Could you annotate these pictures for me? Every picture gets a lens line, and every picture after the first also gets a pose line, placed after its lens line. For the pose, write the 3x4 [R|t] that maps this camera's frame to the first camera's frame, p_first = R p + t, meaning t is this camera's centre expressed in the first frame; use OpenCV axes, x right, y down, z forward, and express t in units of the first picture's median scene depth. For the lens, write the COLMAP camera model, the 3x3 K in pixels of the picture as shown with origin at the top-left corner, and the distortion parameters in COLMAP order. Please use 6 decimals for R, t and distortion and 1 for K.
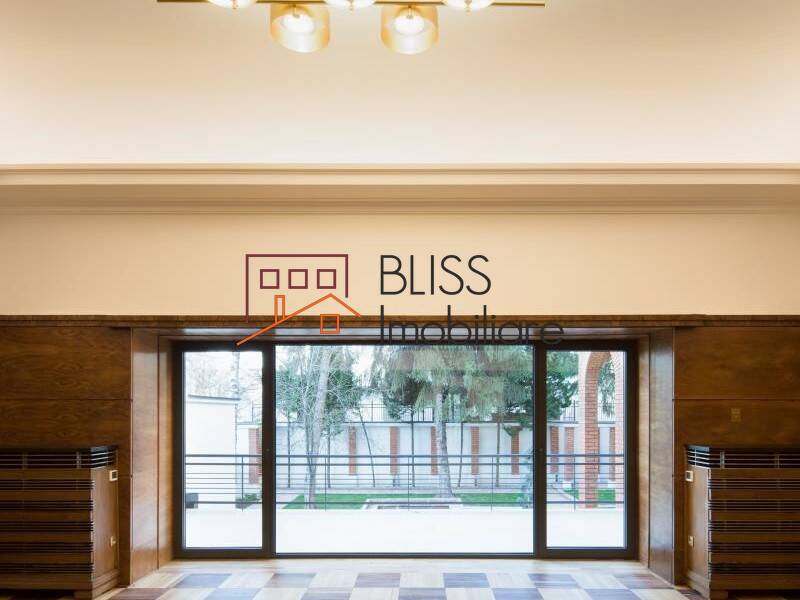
lens RADIAL K [[512.0, 0, 400.0], [0, 512.0, 363.3], [0, 0, 1]] dist [-0.004856, -0.001191]
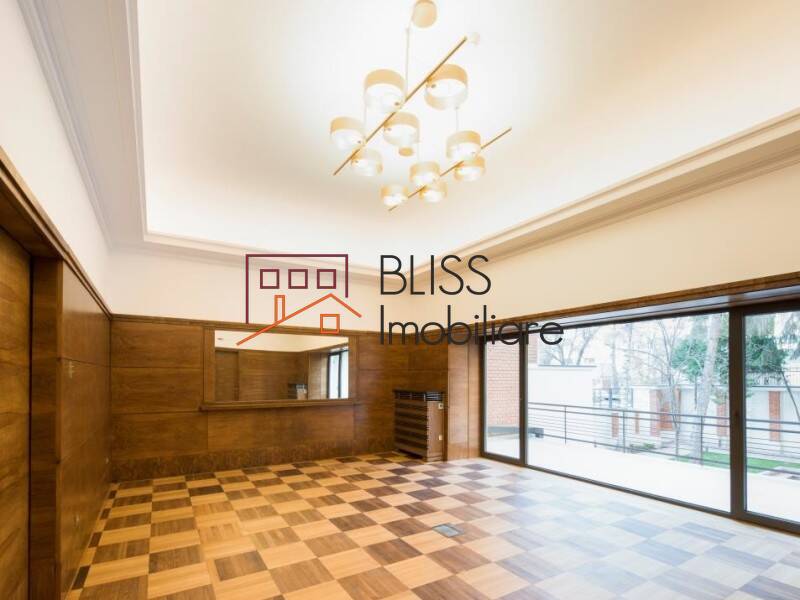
lens RADIAL K [[393.0, 0, 400.0], [0, 393.0, 300.0], [0, 0, 1]] dist [-0.012137, -0.000988]
pose [[0.521926, -0.157180, -0.838384, 0.628022], [0.076175, 0.987537, -0.137722, -0.000747], [0.849582, 0.008017, 0.527395, 0.005195]]
